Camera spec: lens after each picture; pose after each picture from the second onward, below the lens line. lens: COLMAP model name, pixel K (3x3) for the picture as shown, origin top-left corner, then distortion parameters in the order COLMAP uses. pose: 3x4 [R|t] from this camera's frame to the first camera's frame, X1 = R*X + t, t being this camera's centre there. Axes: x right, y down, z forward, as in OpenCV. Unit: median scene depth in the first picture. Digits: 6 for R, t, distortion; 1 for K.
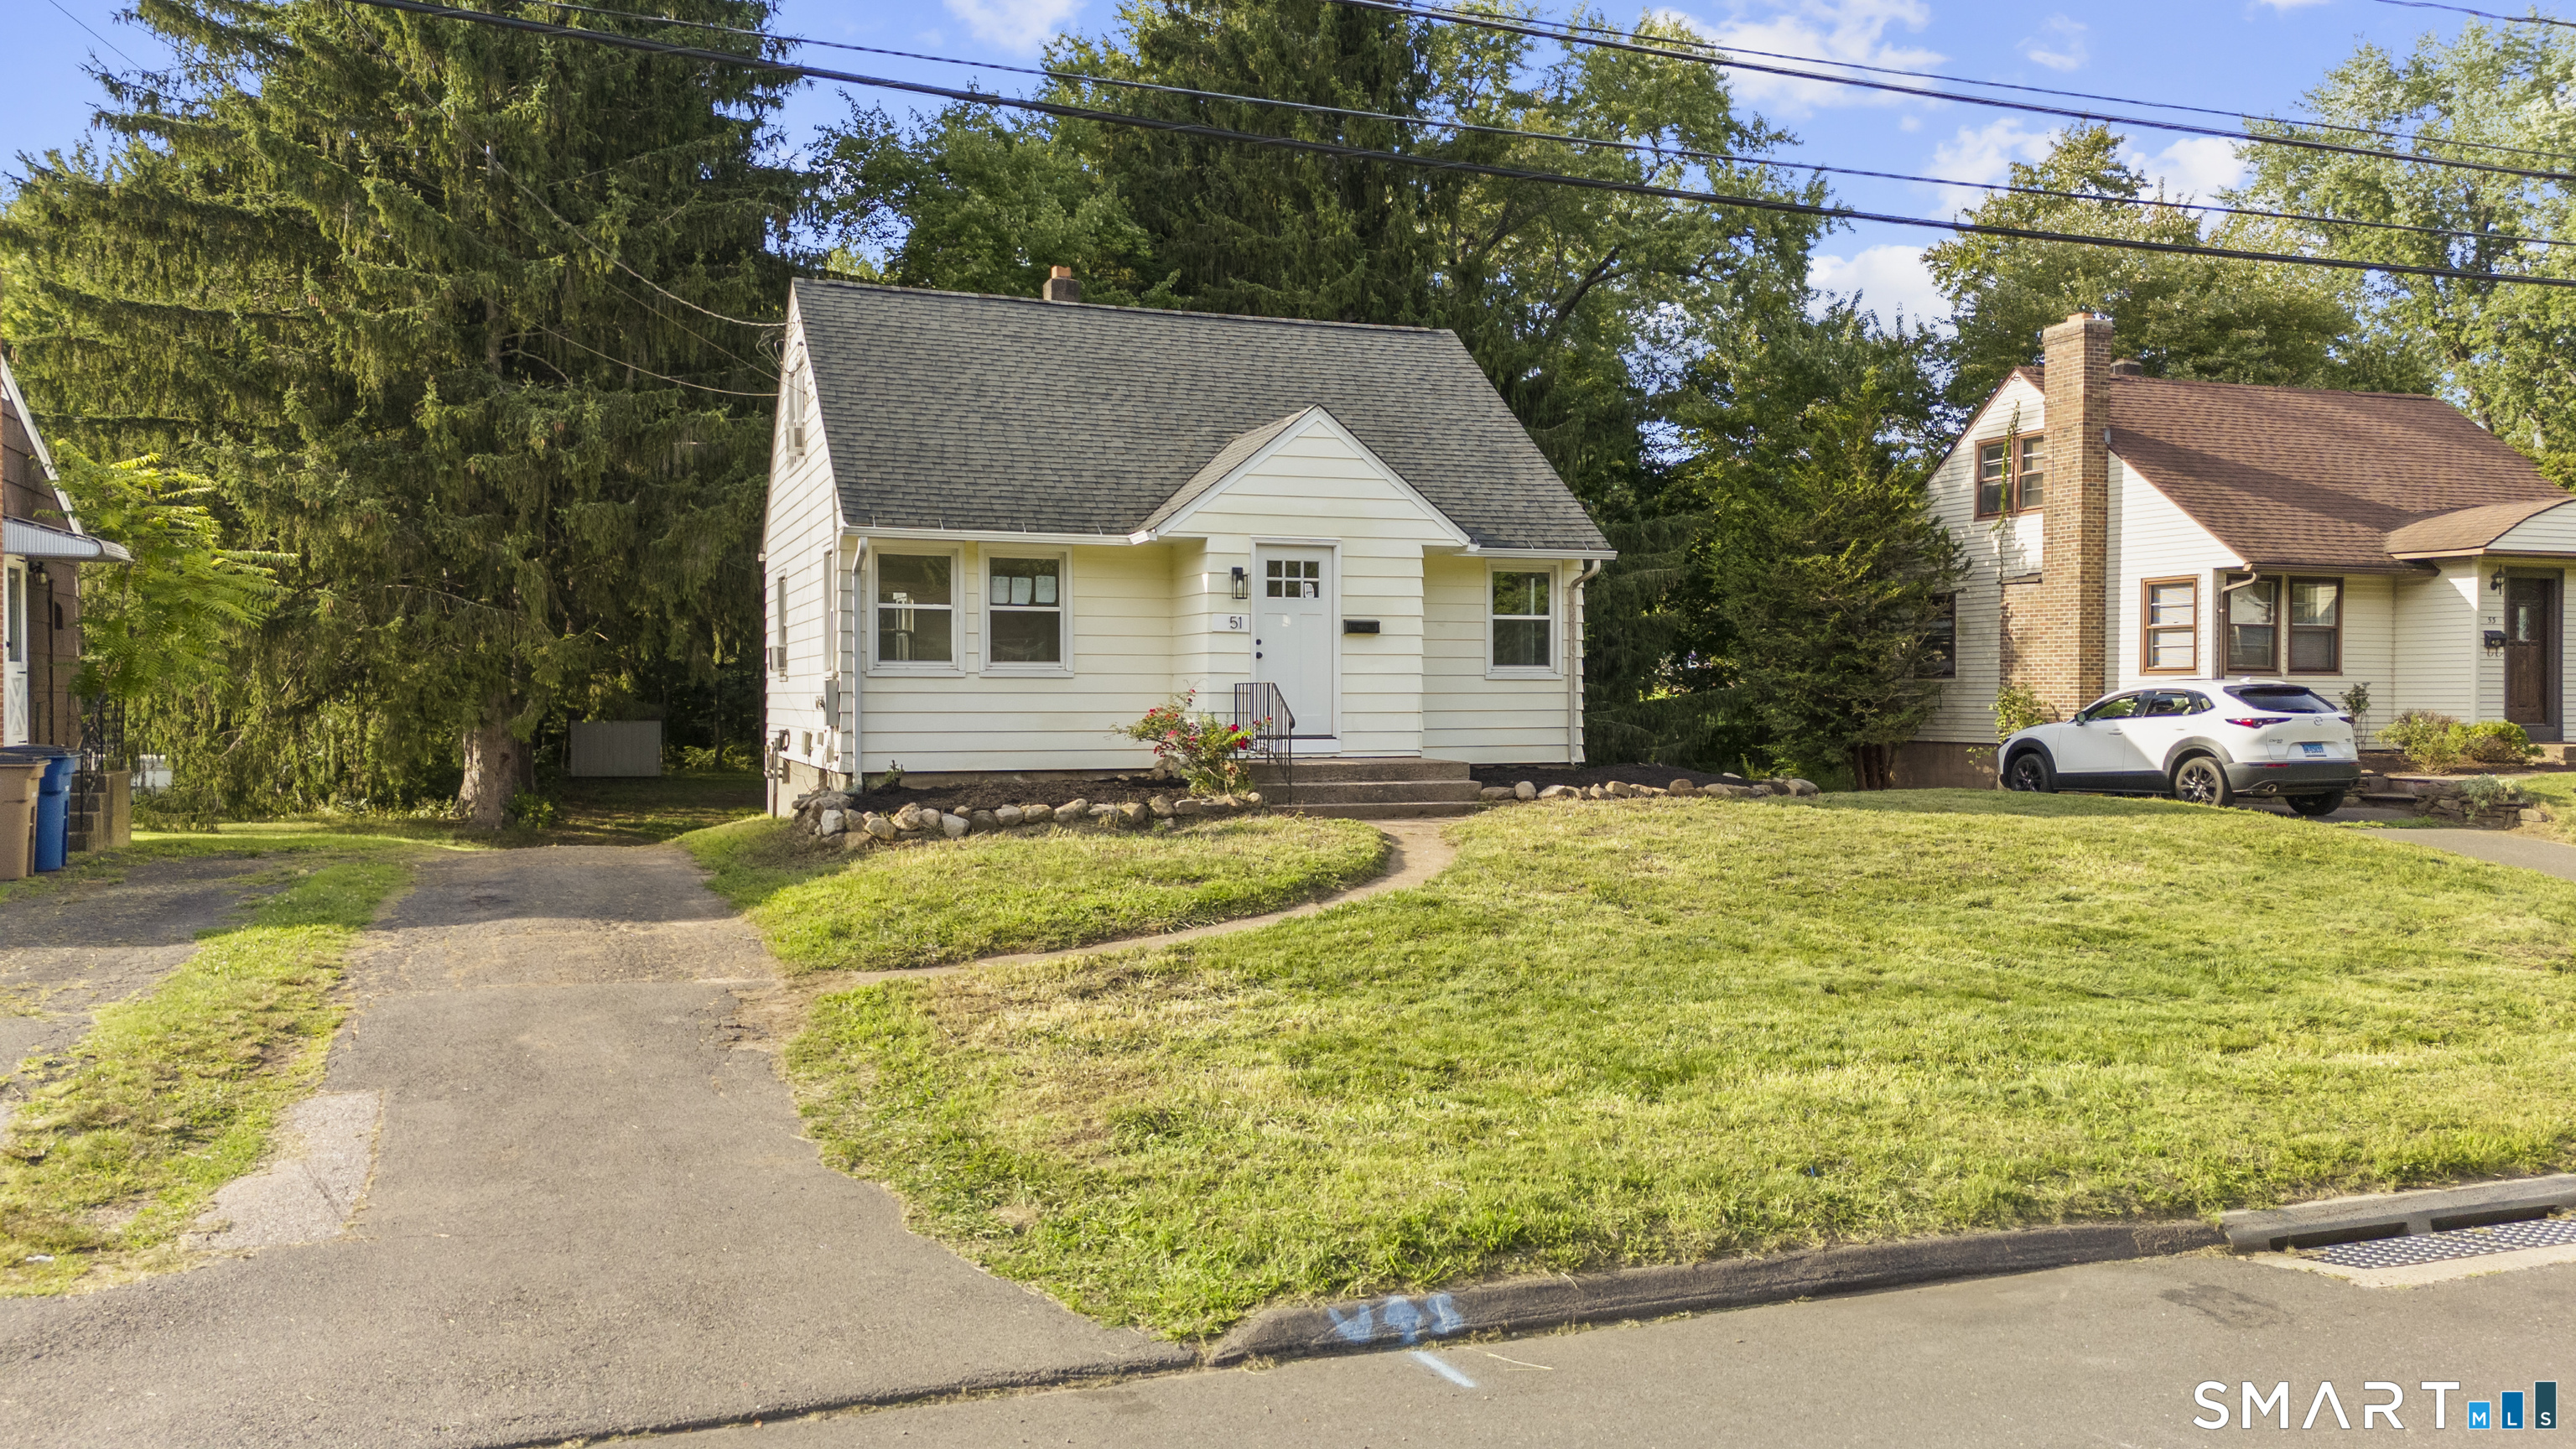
lens RADIAL K [[1893.8, 0, 1288.0], [0, 1893.8, 724.5], [0, 0, 1]] dist [0.082917, -0.084497]
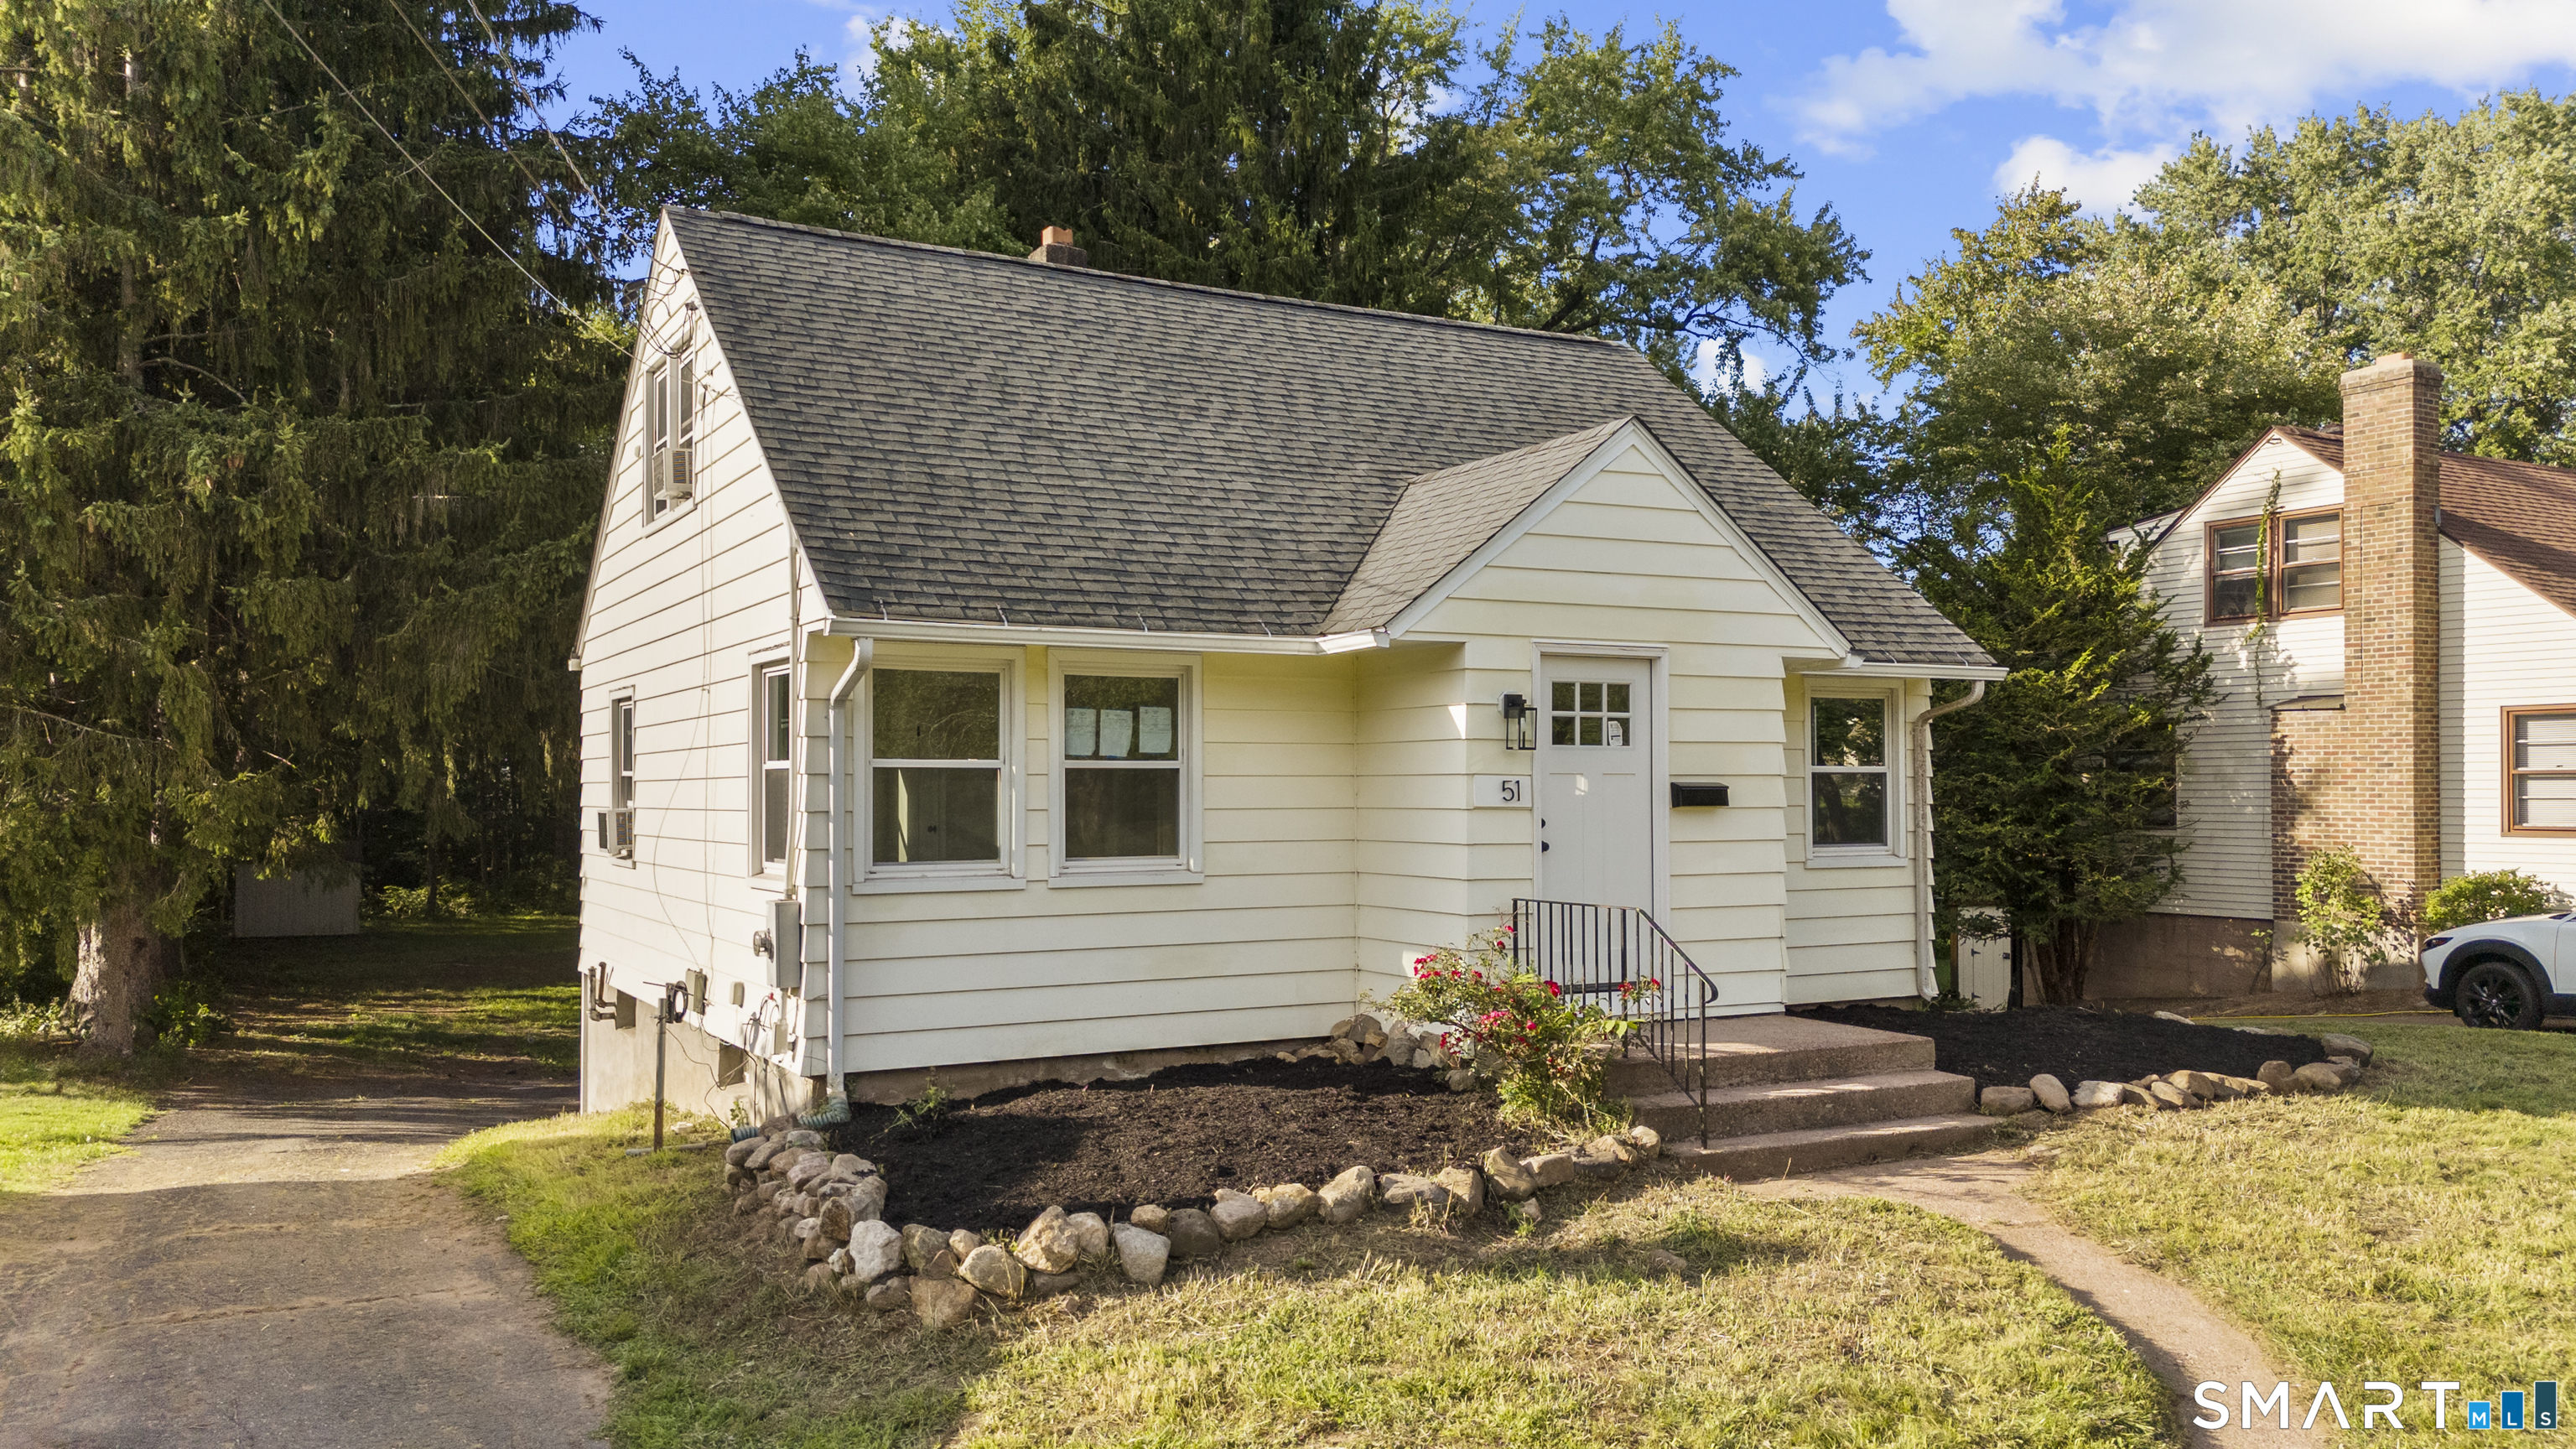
lens RADIAL K [[1913.2, 0, 1285.9], [0, 1913.2, 762.9], [0, 0, 1]] dist [0.086605, -0.083836]
pose [[0.990339, -0.000234, 0.138668, -0.148486], [0.004656, 0.999491, -0.031568, -0.037856], [-0.138590, 0.031908, 0.989836, 0.372595]]
